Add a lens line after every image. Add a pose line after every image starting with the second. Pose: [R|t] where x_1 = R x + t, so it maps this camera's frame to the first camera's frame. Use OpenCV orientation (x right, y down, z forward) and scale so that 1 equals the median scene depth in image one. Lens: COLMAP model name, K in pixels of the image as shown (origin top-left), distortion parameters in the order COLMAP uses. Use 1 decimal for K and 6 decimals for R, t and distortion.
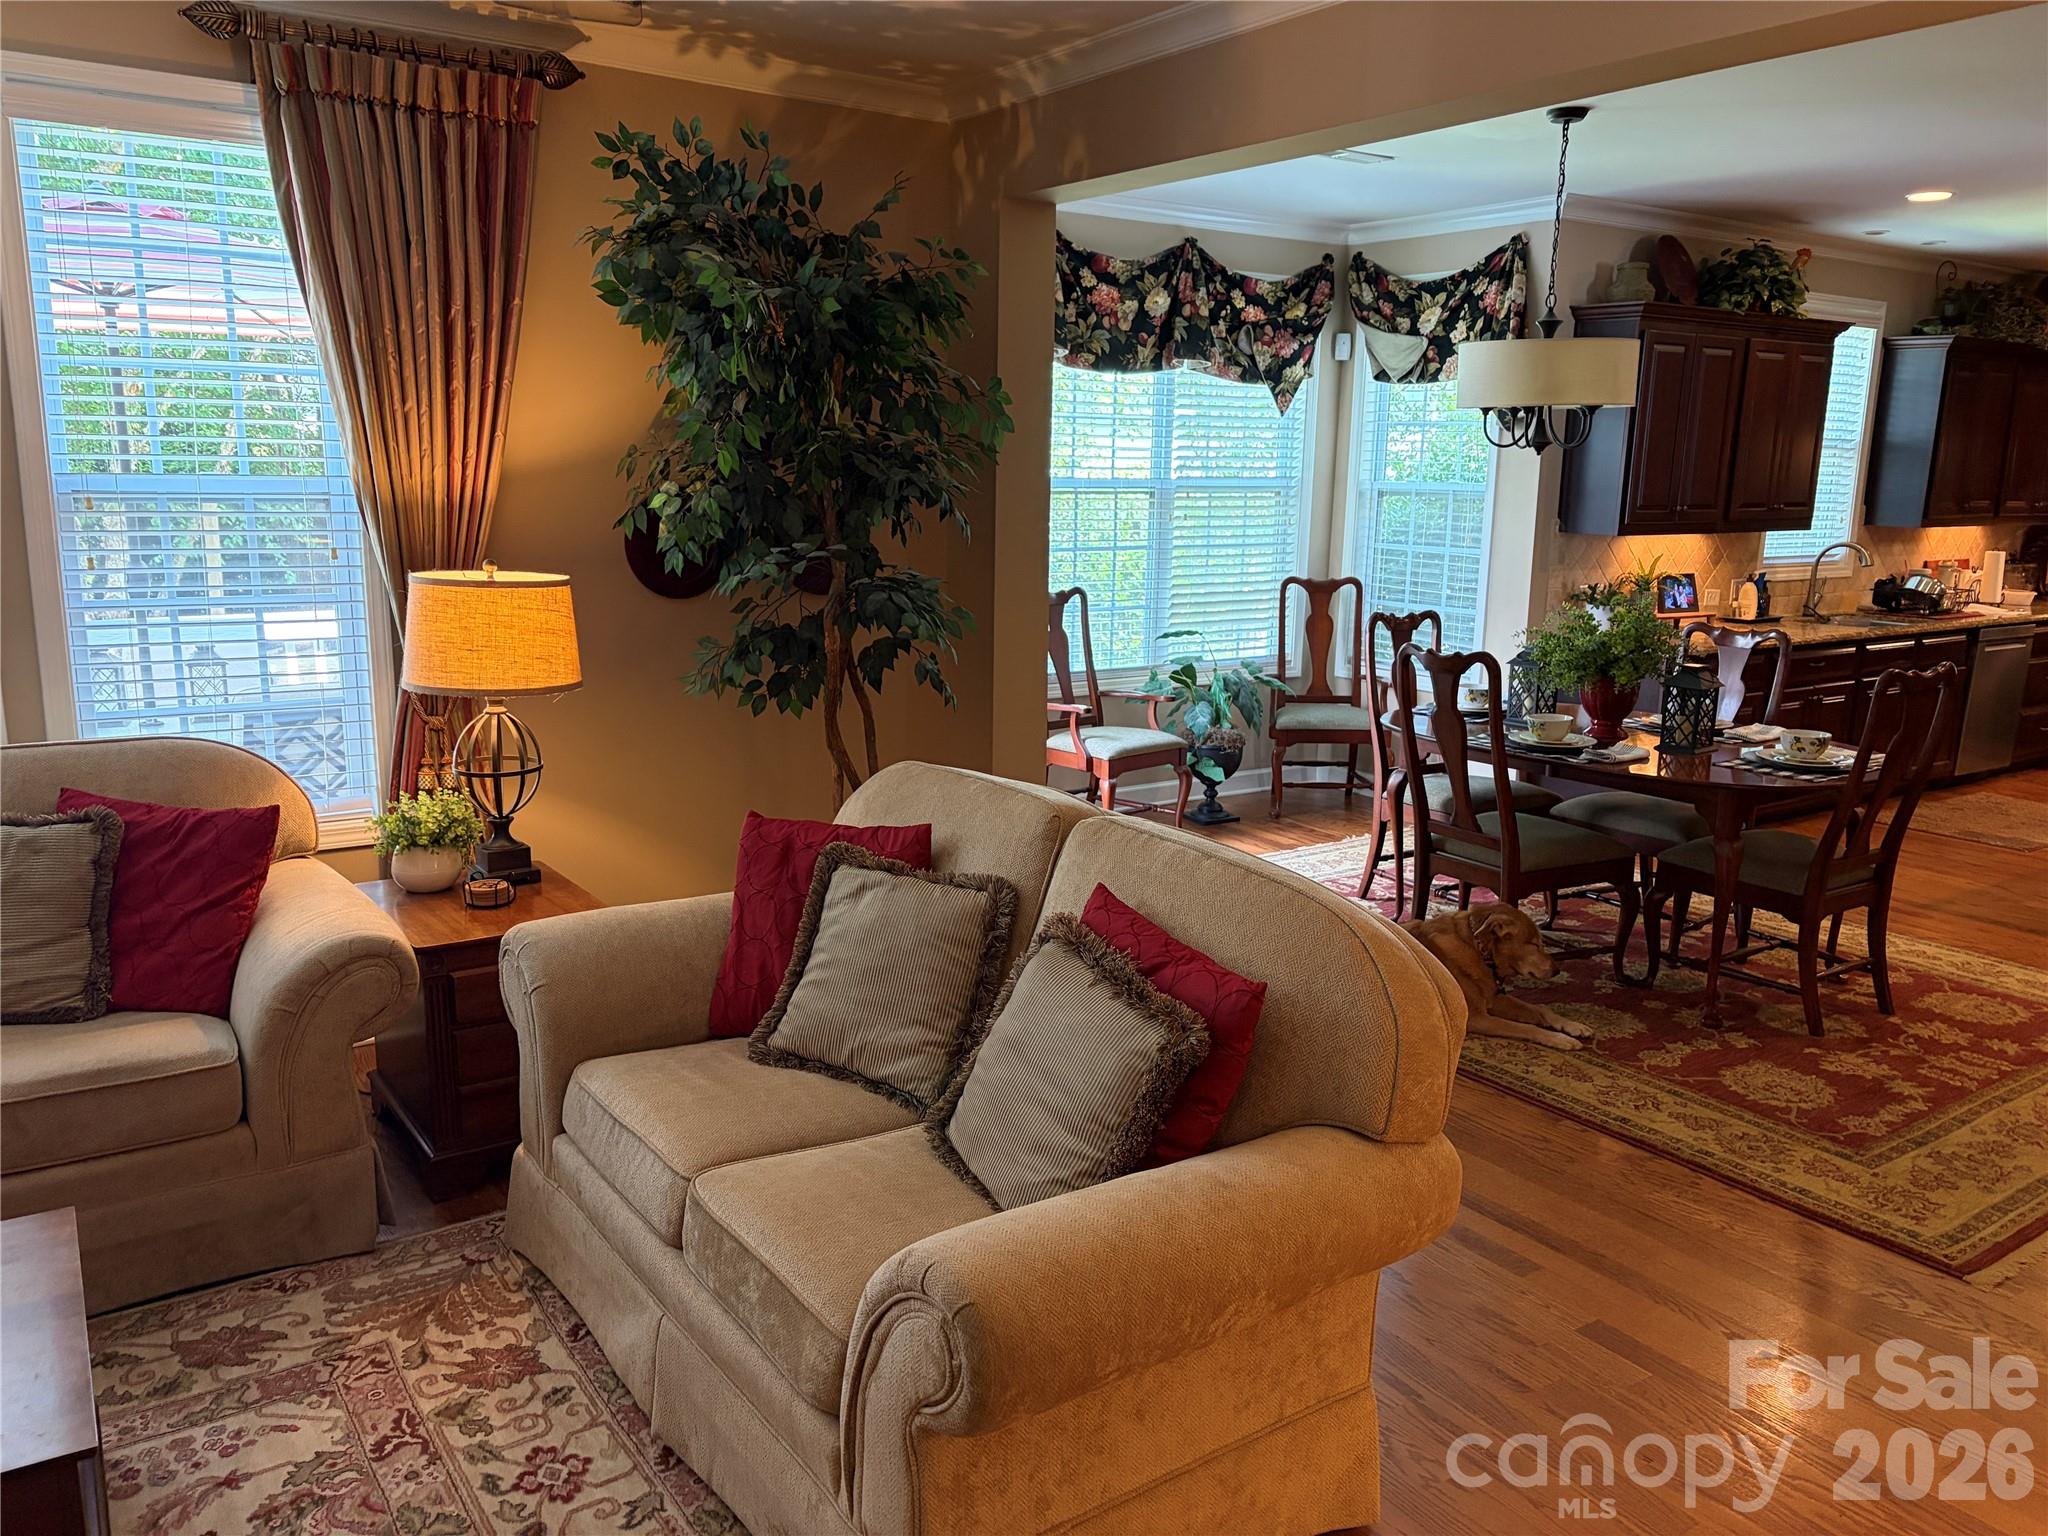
lens RADIAL K [[1529.0, 0, 1014.5], [0, 1529.0, 777.7], [0, 0, 1]] dist [0.045457, -0.051304]
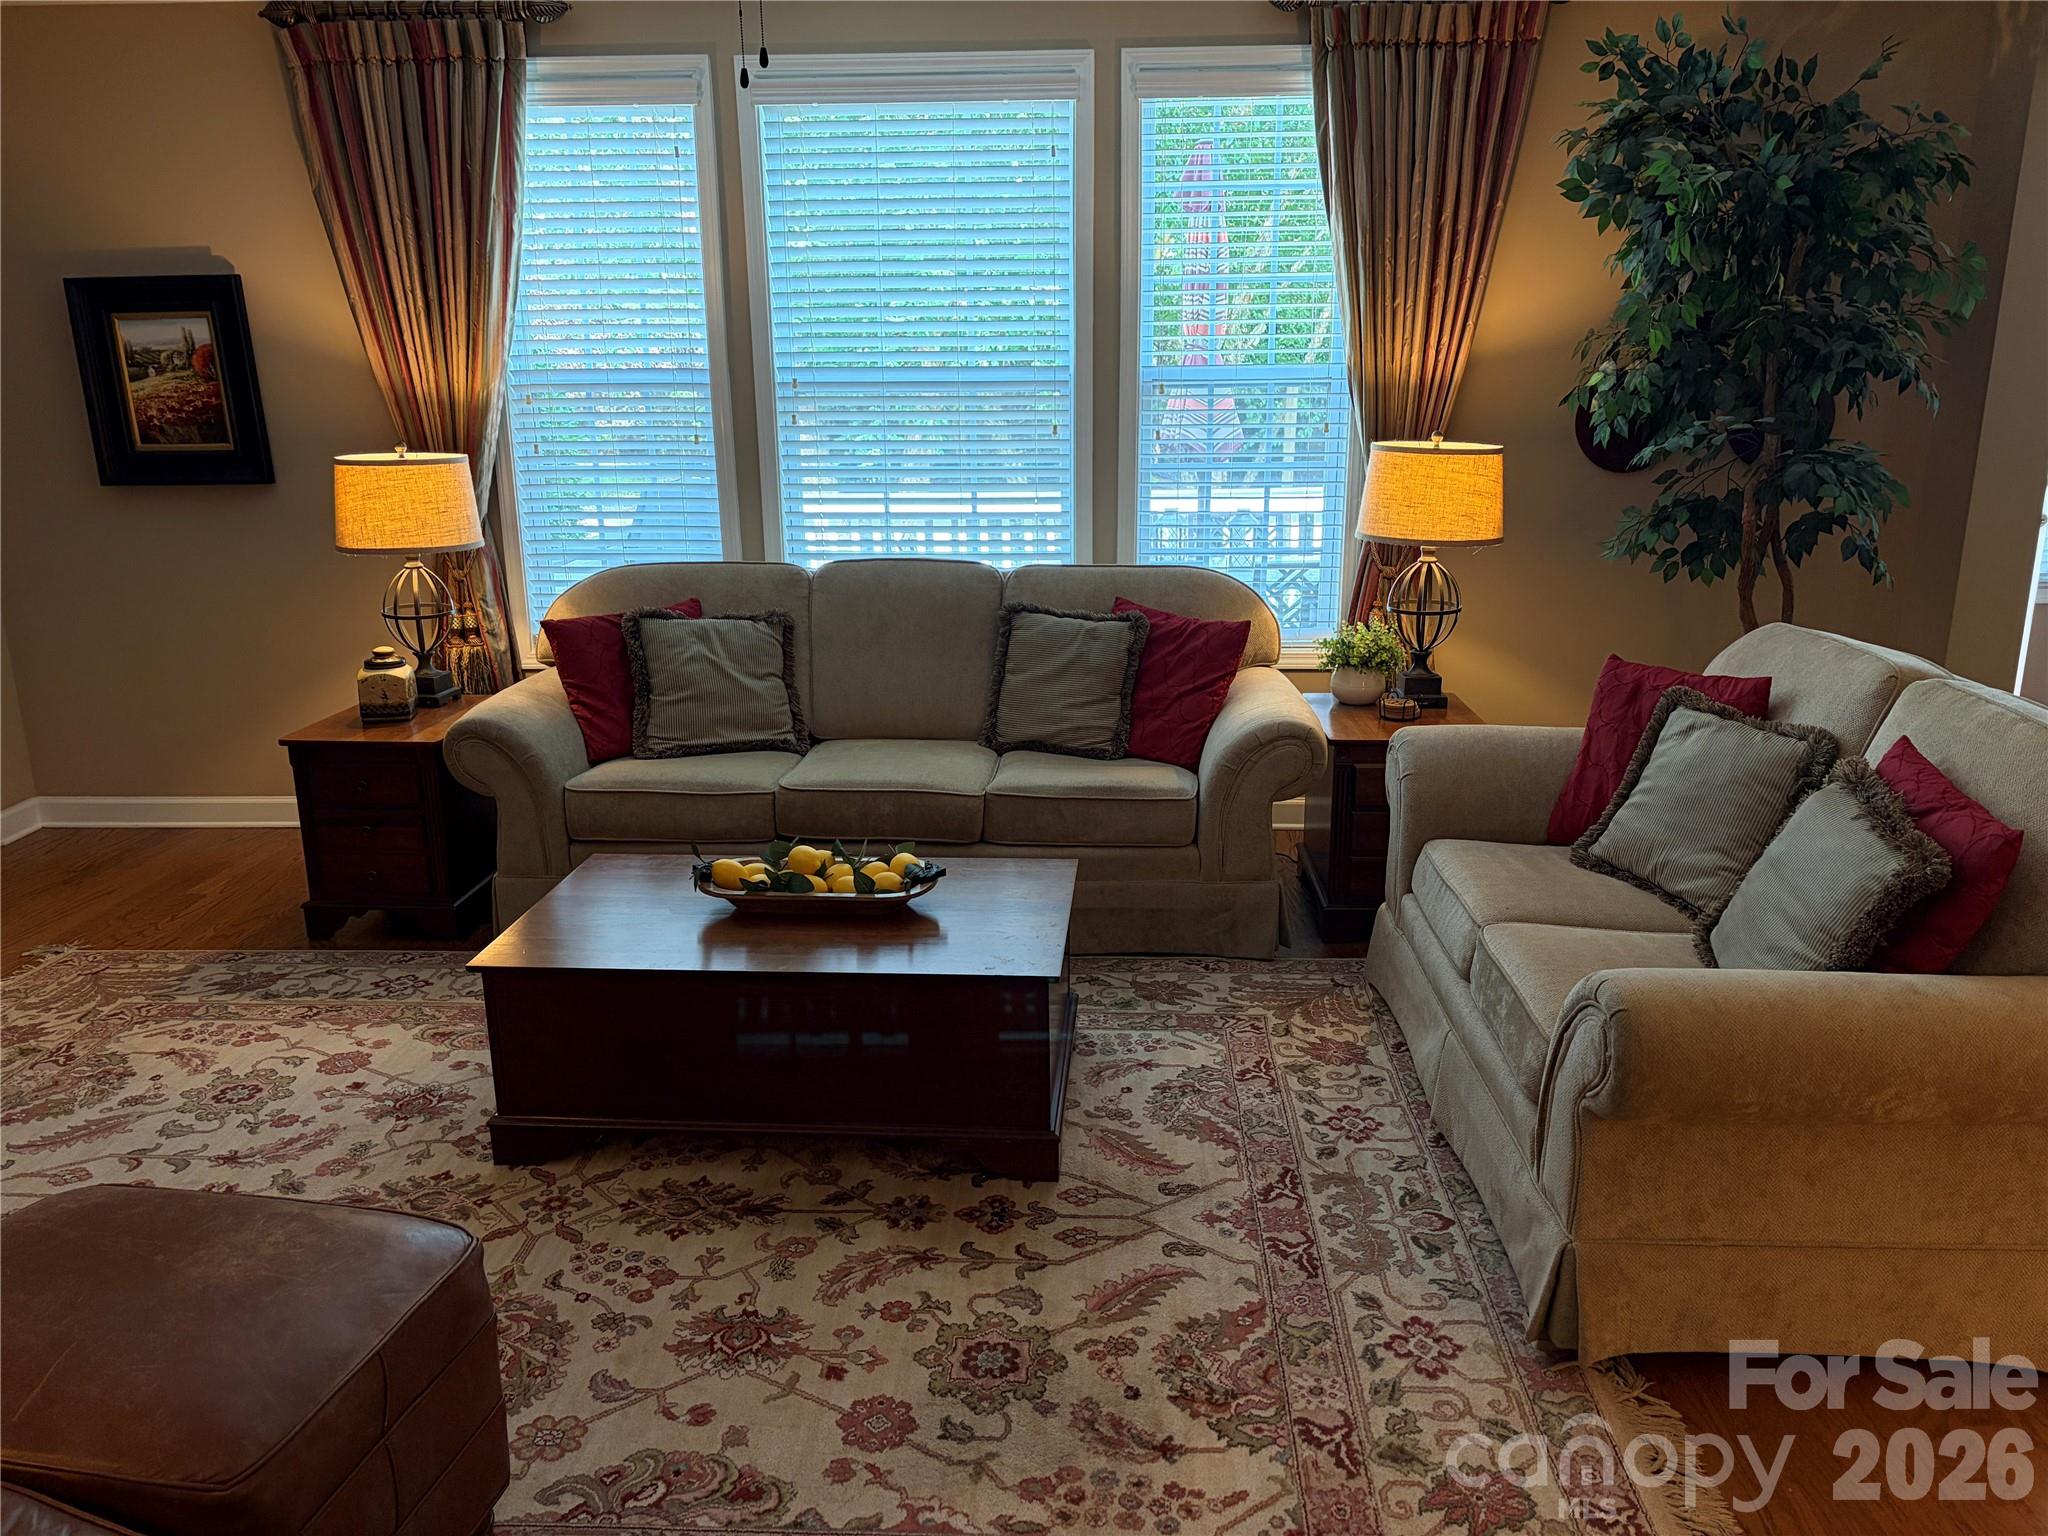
lens RADIAL K [[1529.0, 0, 1014.5], [0, 1529.0, 777.7], [0, 0, 1]] dist [0.045457, -0.051304]
pose [[0.790701, 0.139911, -0.596001, 0.173249], [-0.099508, 0.989961, 0.100379, 0.043044], [0.604062, -0.020063, 0.796685, -0.177660]]
